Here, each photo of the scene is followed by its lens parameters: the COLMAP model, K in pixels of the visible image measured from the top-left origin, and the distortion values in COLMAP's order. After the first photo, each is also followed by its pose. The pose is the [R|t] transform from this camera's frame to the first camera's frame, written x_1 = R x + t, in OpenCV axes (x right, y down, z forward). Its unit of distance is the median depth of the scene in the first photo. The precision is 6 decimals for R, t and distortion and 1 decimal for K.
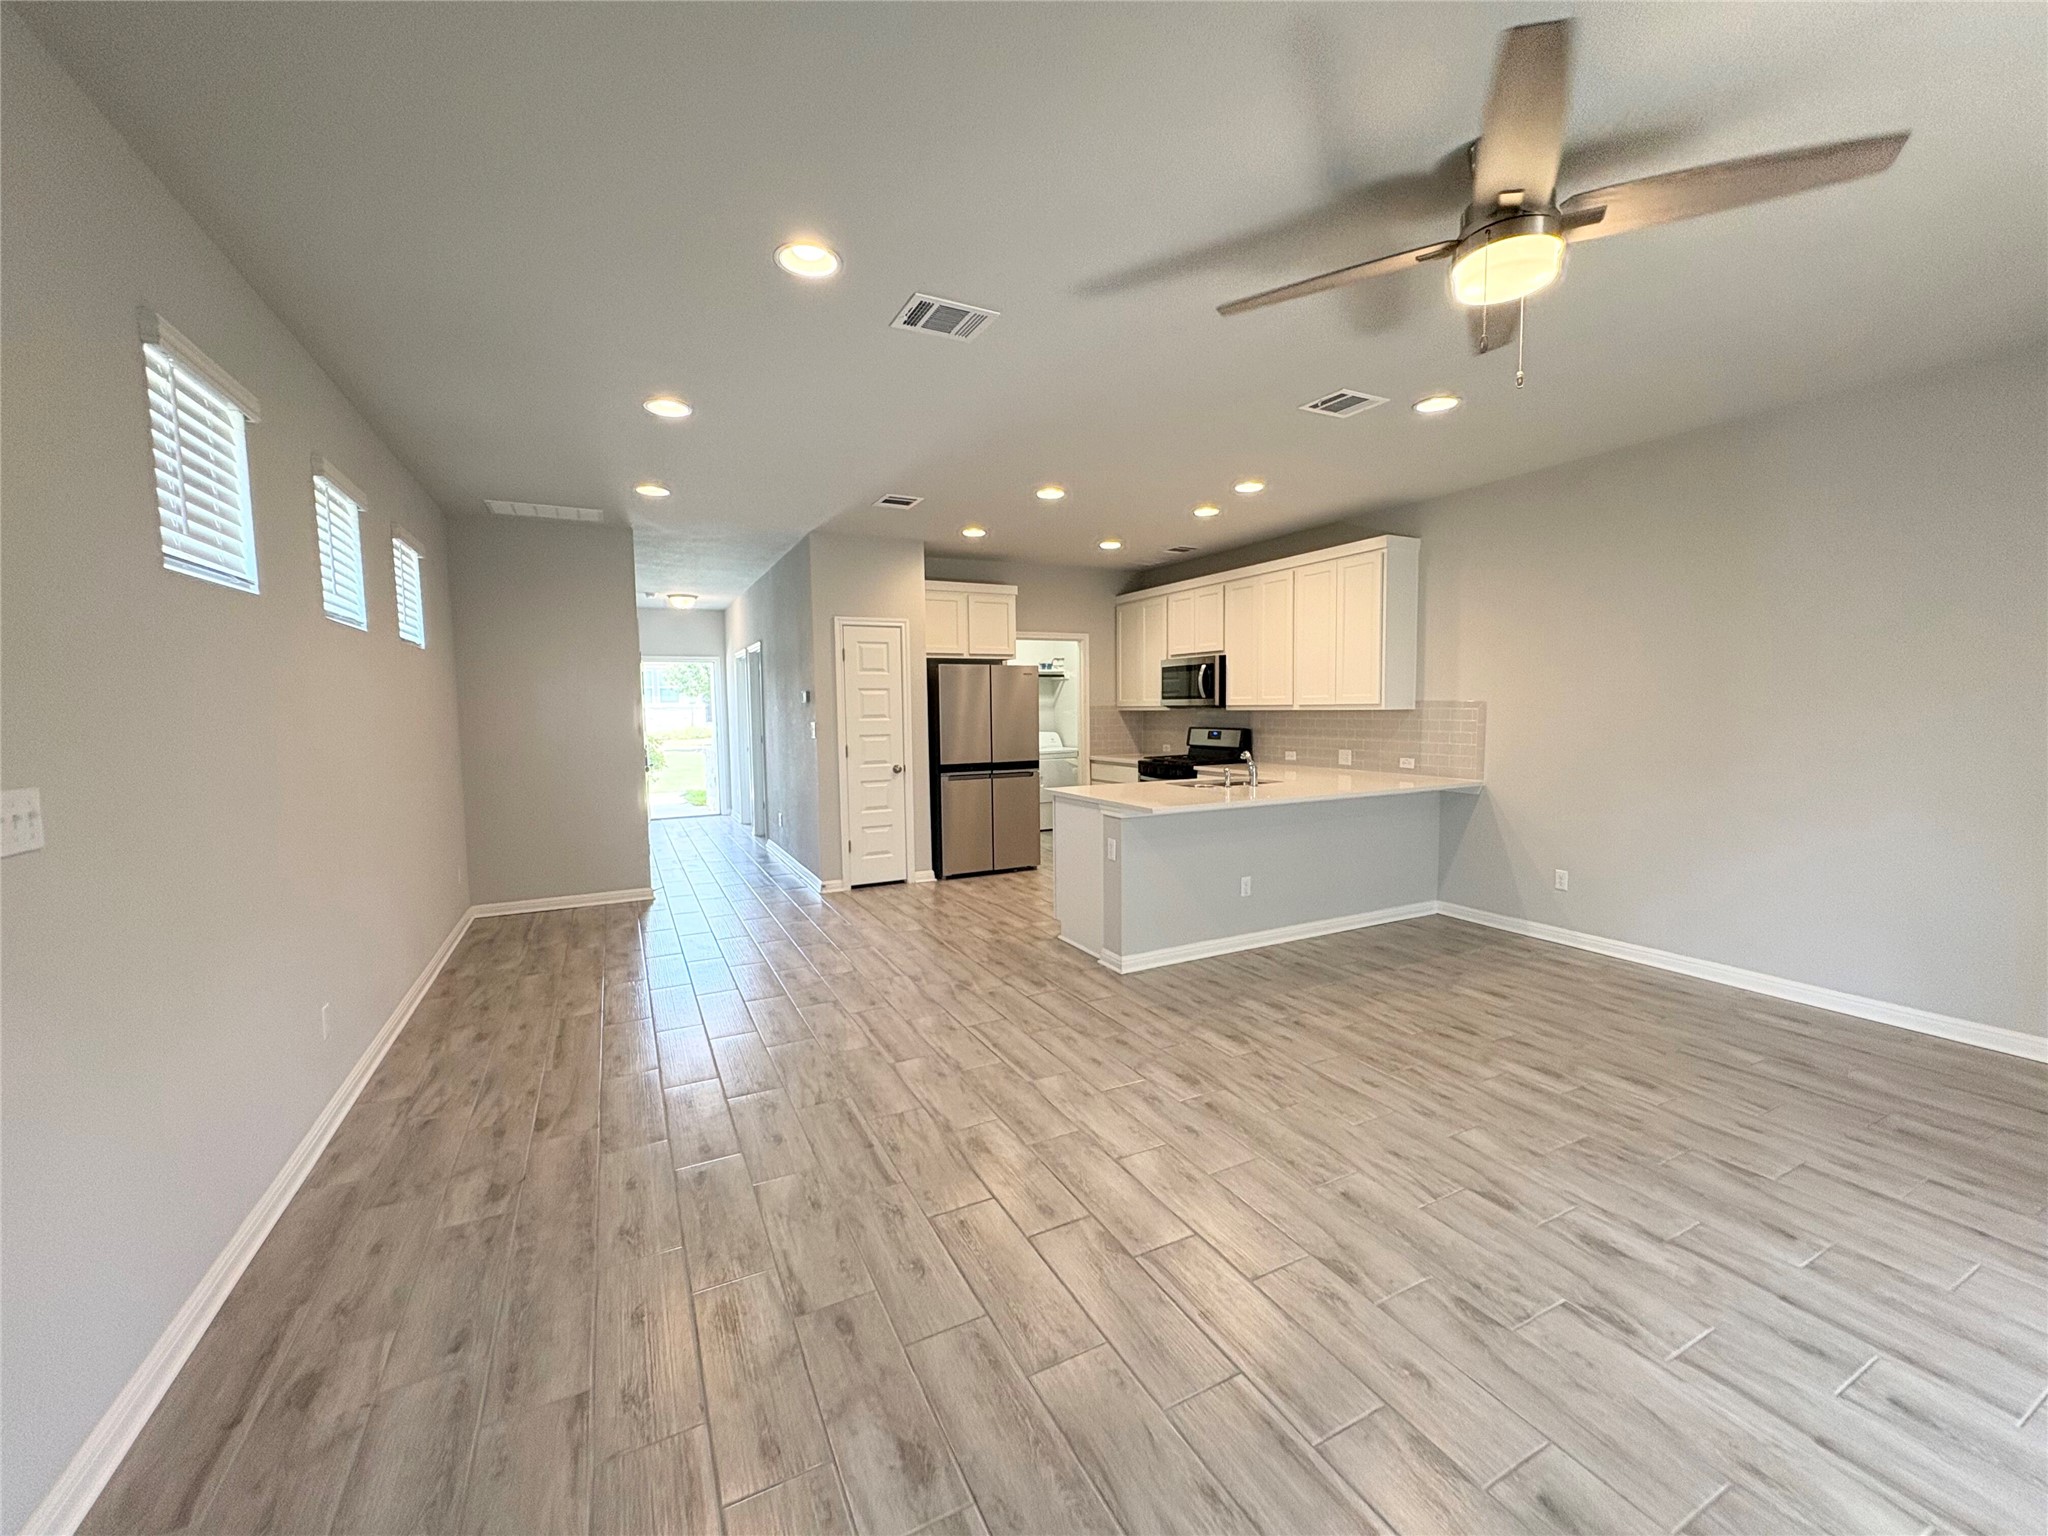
lens RADIAL K [[812.5, 0, 1024.0], [0, 812.5, 768.0], [0, 0, 1]] dist [-0.000117, -0.000067]
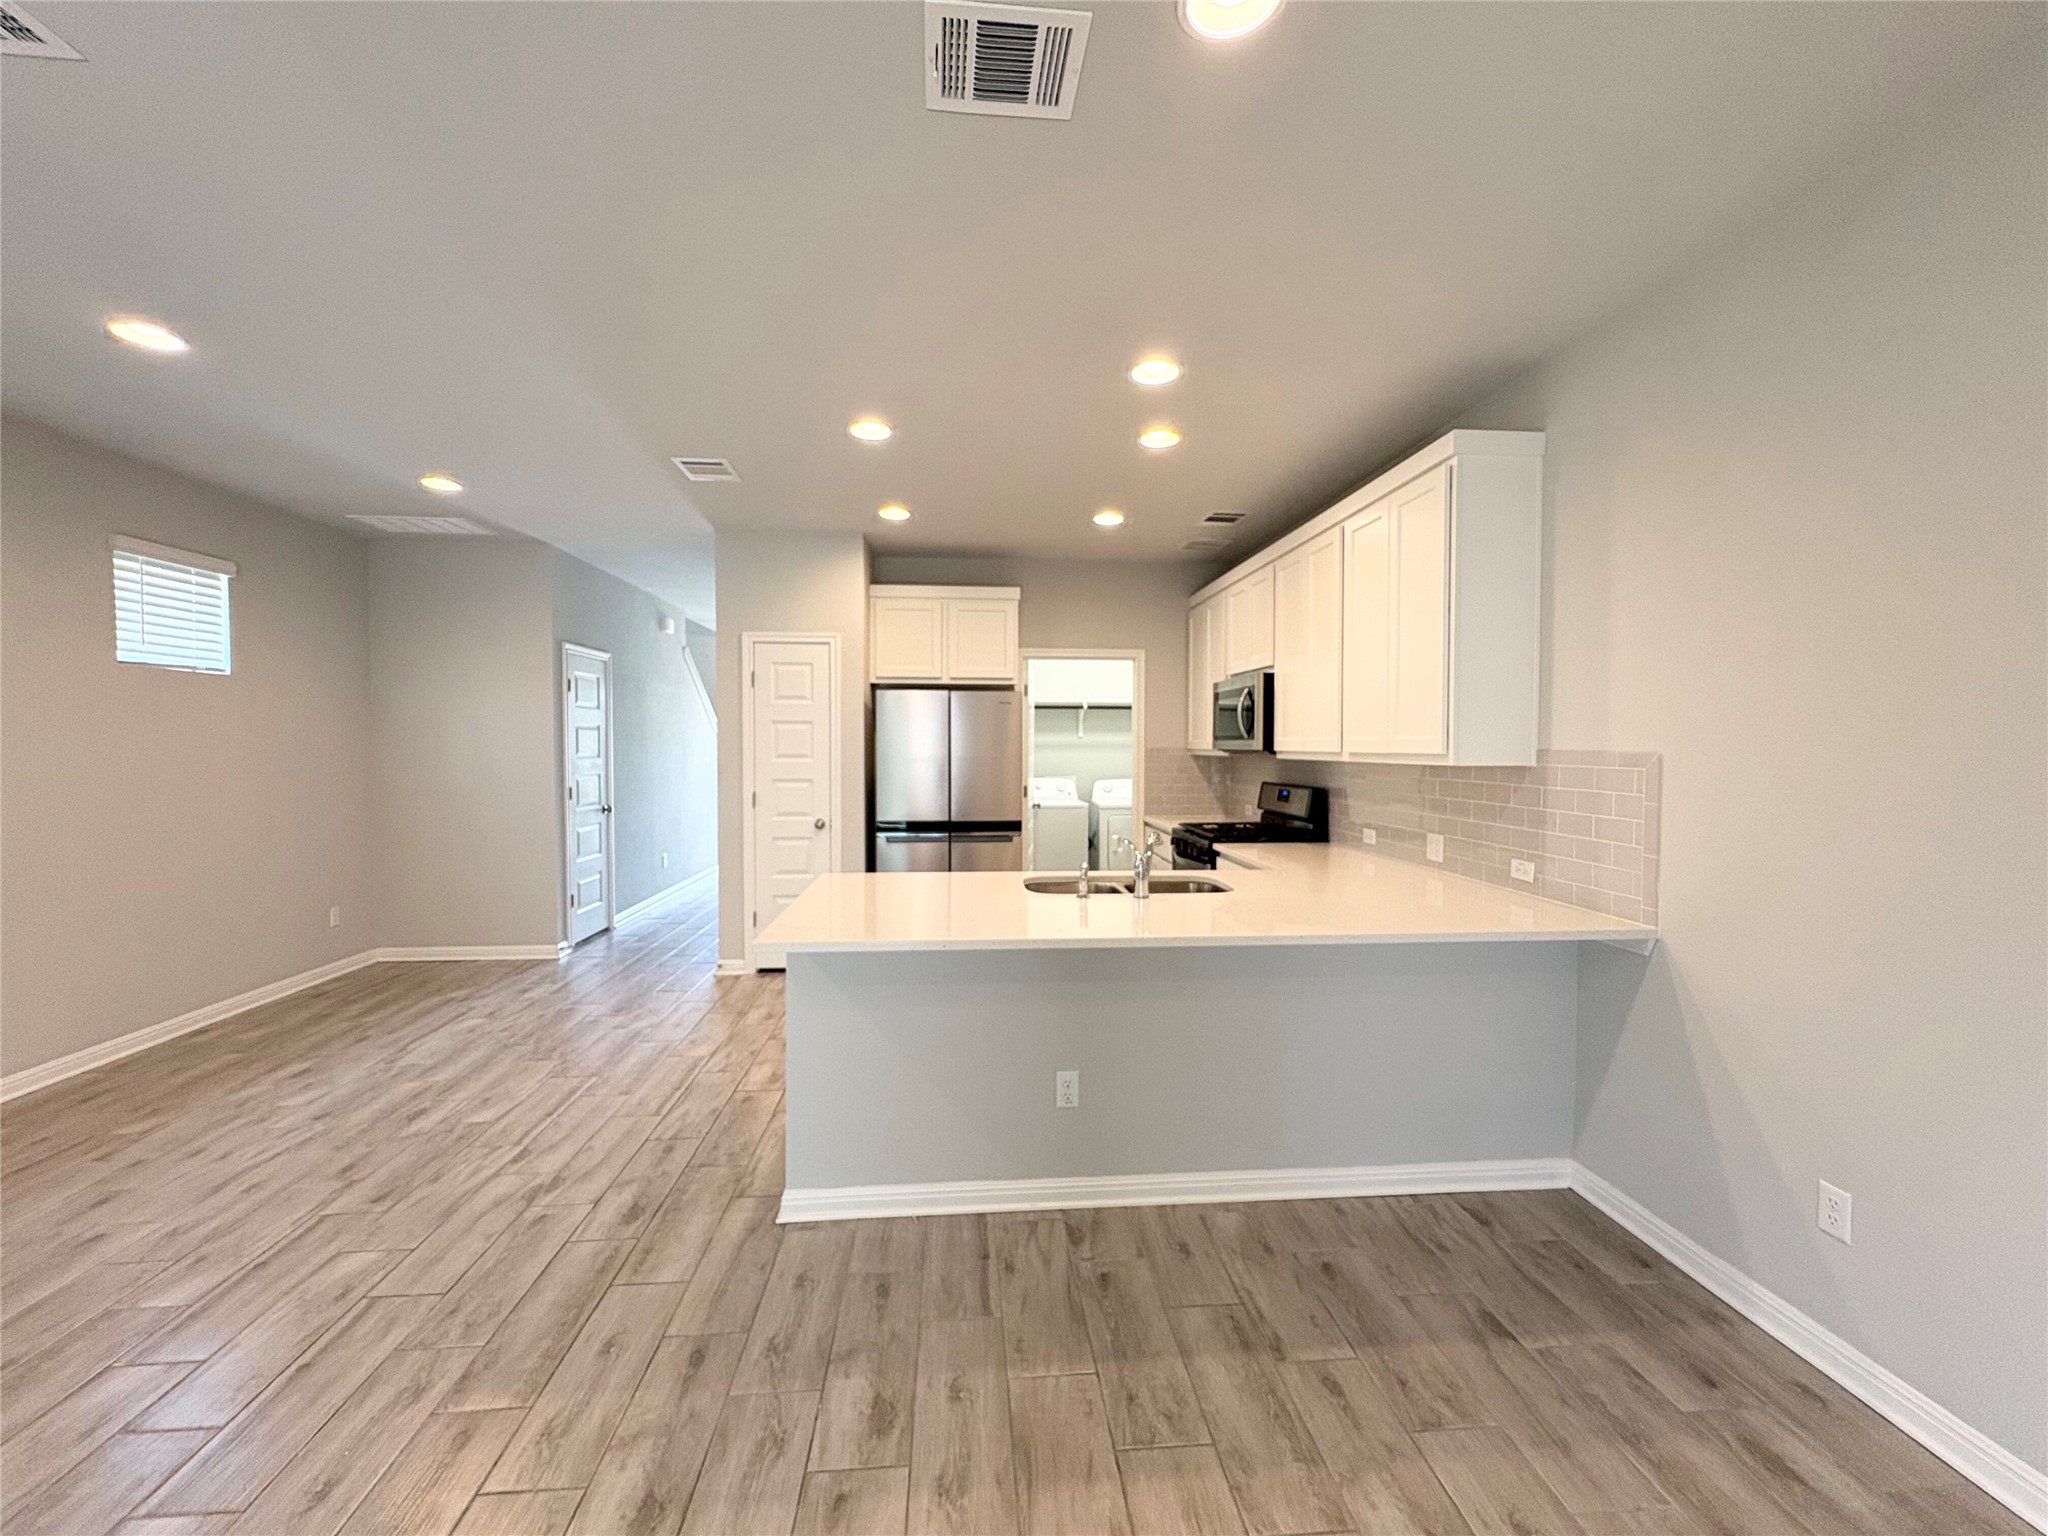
lens RADIAL K [[817.3, 0, 1021.1], [0, 817.3, 769.7], [0, 0, 1]] dist [0.000085, 0.000151]
pose [[0.925760, 0.027718, -0.377095, 0.373373], [-0.044110, 0.998417, -0.034900, -0.037820], [0.375530, 0.048943, 0.925517, 0.403501]]
